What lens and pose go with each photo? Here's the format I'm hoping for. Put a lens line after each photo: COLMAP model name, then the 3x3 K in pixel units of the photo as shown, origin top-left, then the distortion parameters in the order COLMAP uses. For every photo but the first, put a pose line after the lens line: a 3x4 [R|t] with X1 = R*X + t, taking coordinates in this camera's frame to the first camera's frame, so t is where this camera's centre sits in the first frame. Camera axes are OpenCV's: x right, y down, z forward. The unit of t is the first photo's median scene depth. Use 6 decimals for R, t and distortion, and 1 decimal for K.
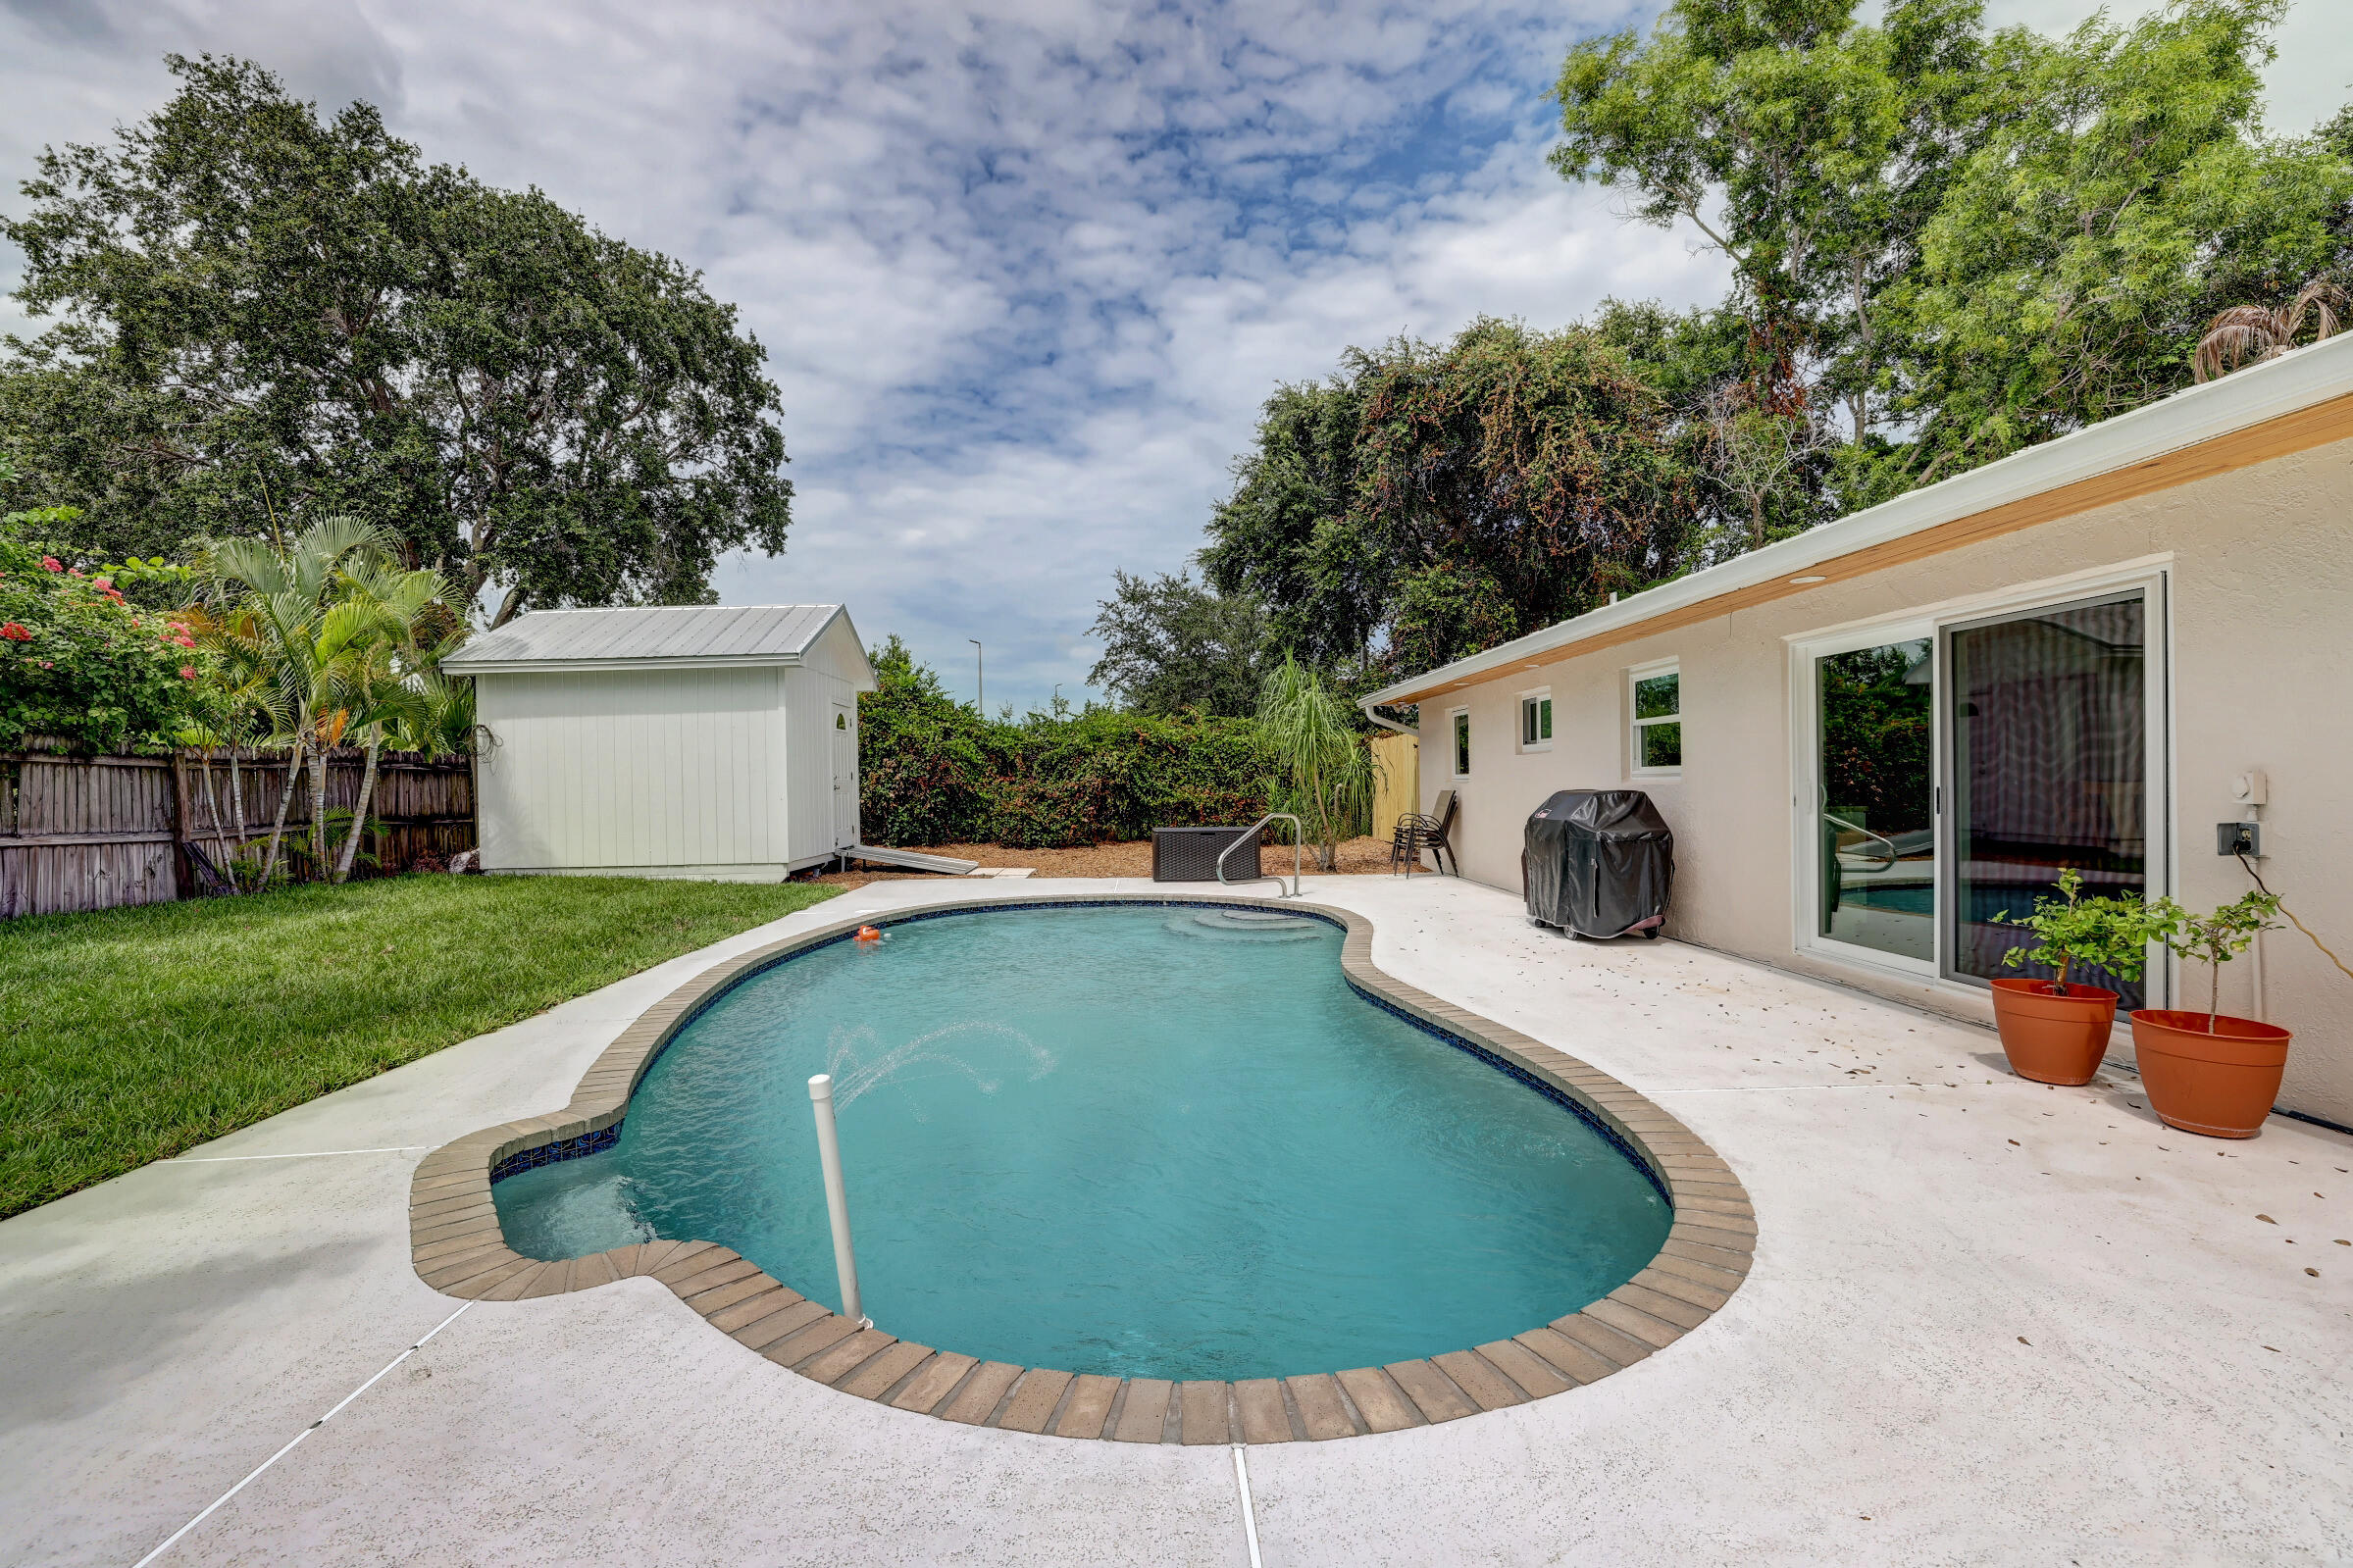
lens RADIAL K [[997.1, 0, 1169.2], [0, 997.1, 795.2], [0, 0, 1]] dist [-0.041768, 0.010827]
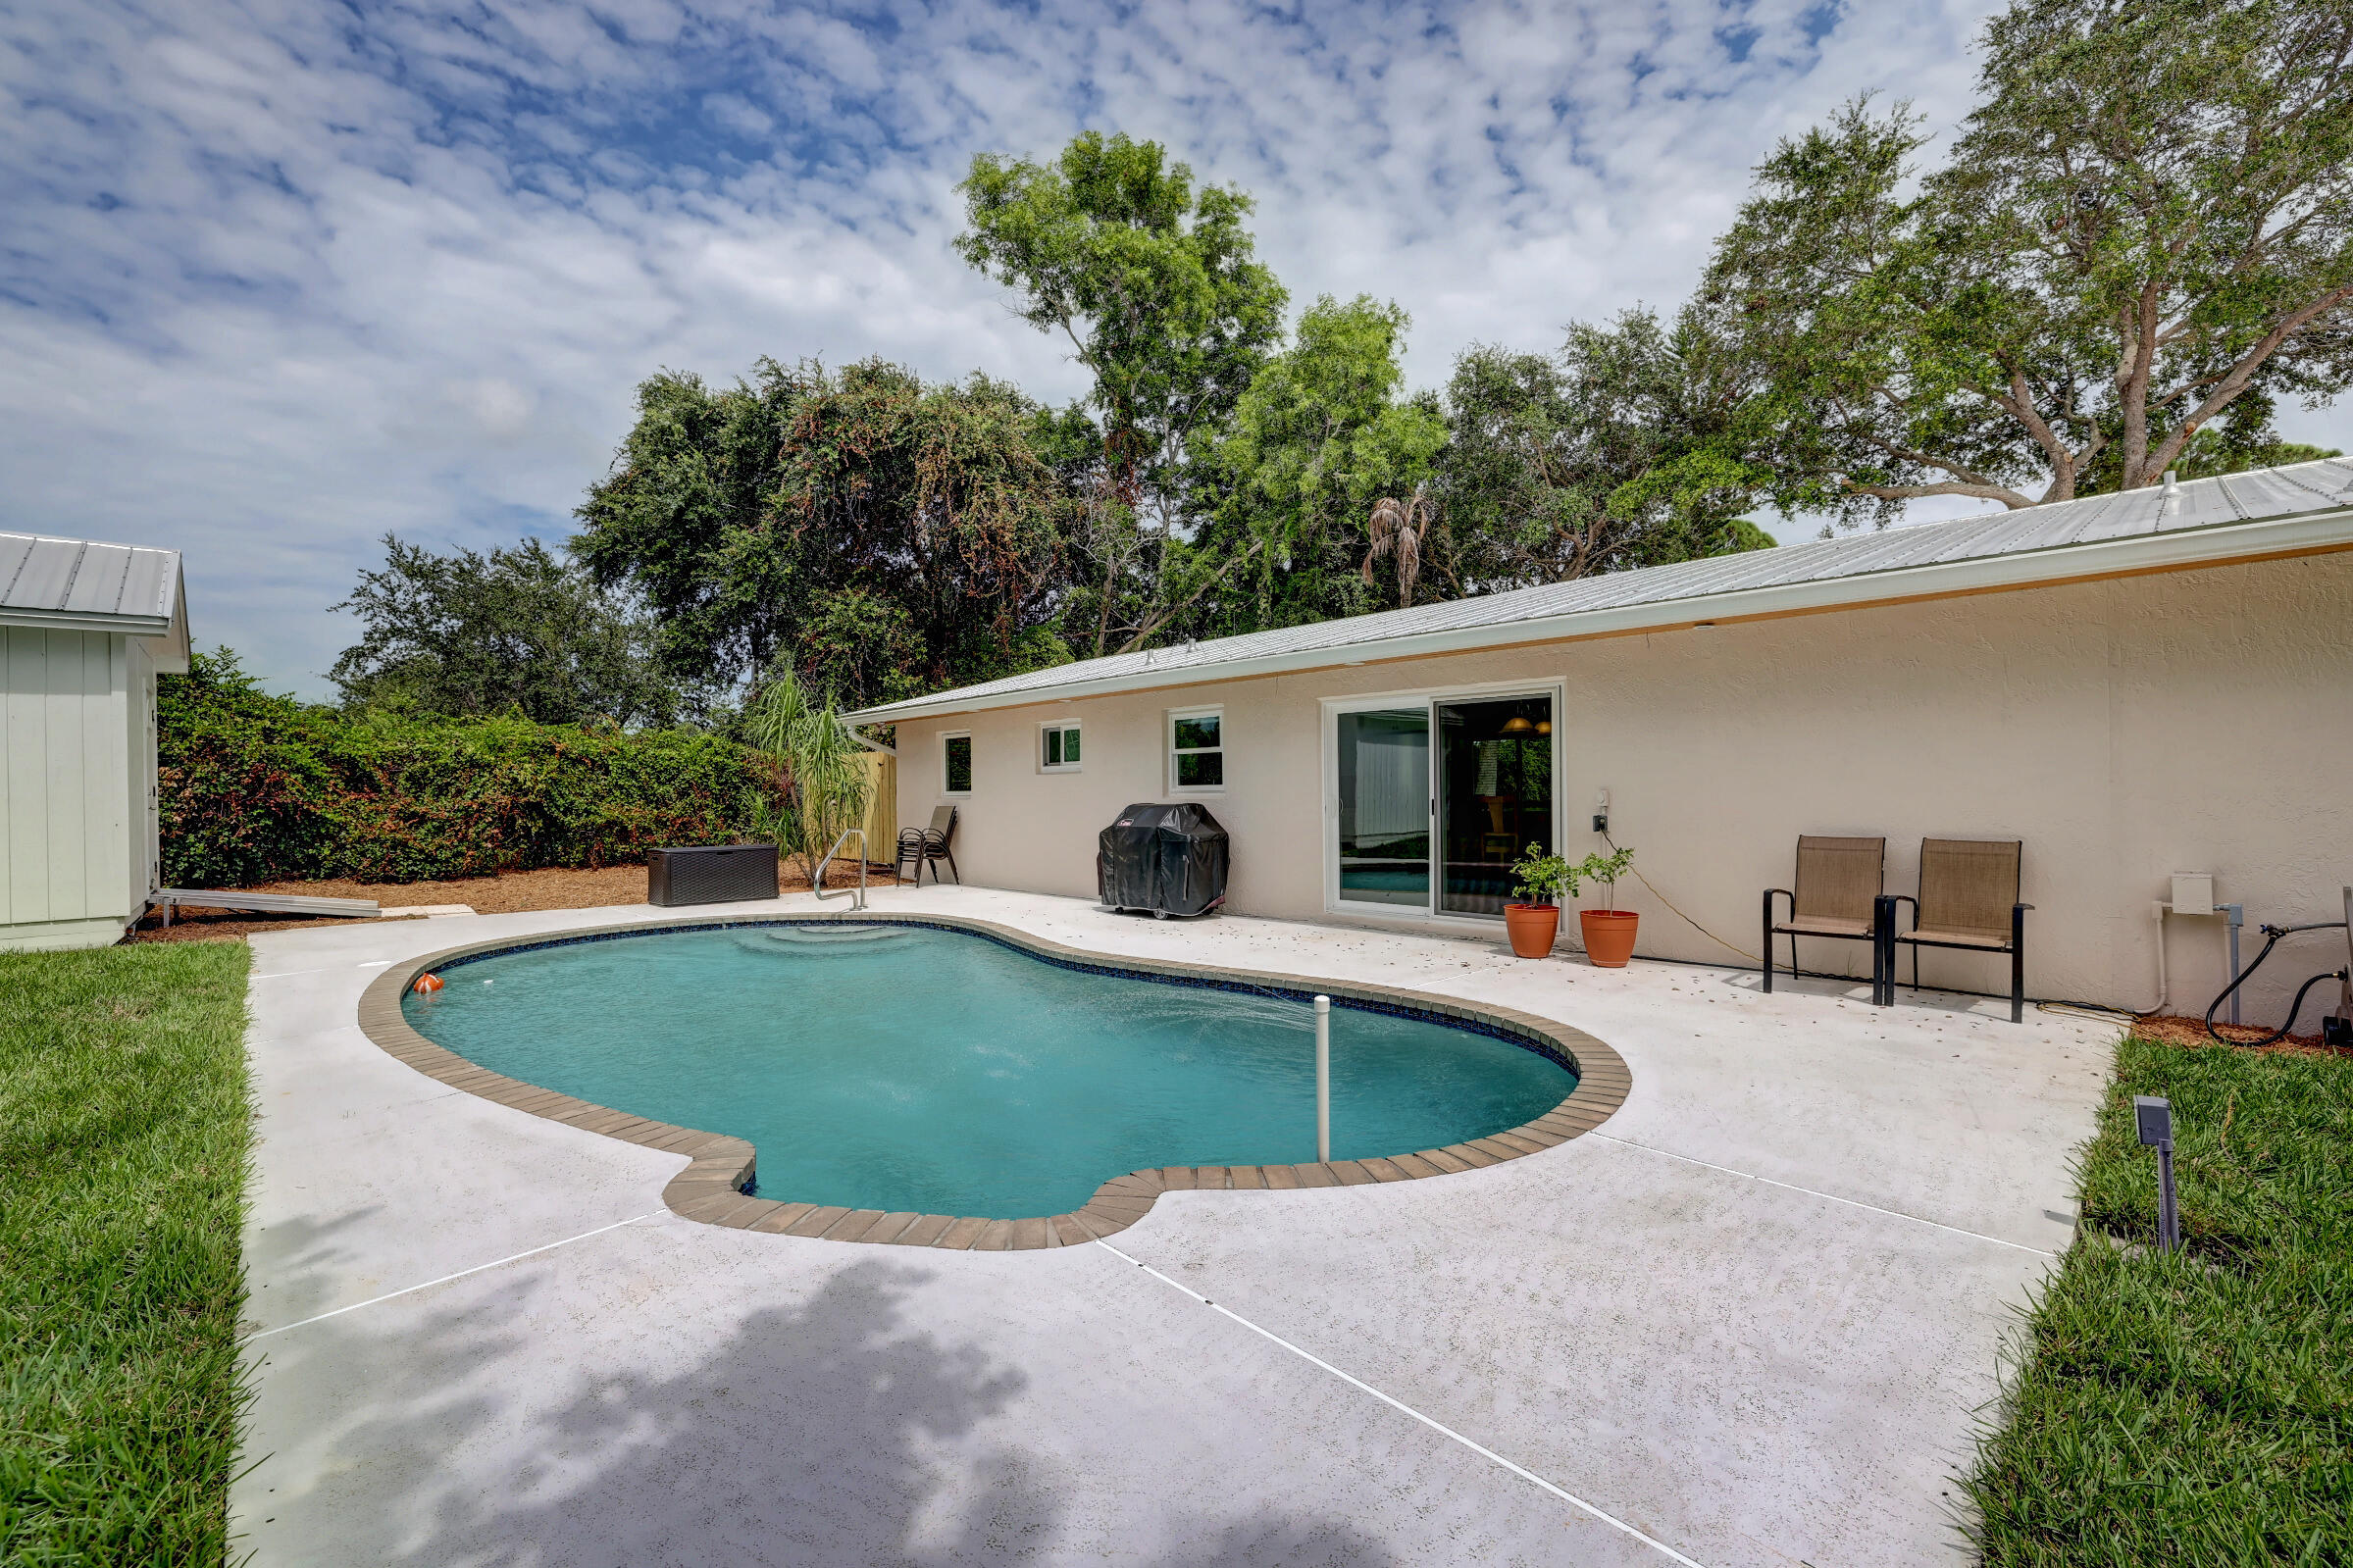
lens RADIAL K [[997.1, 0, 1169.2], [0, 997.1, 795.2], [0, 0, 1]] dist [-0.041768, 0.010827]
pose [[0.753746, 0.000478, 0.657166, -0.231614], [0.011609, 0.999834, -0.014042, 0.001531], [-0.657064, 0.018213, 0.753615, 0.007680]]
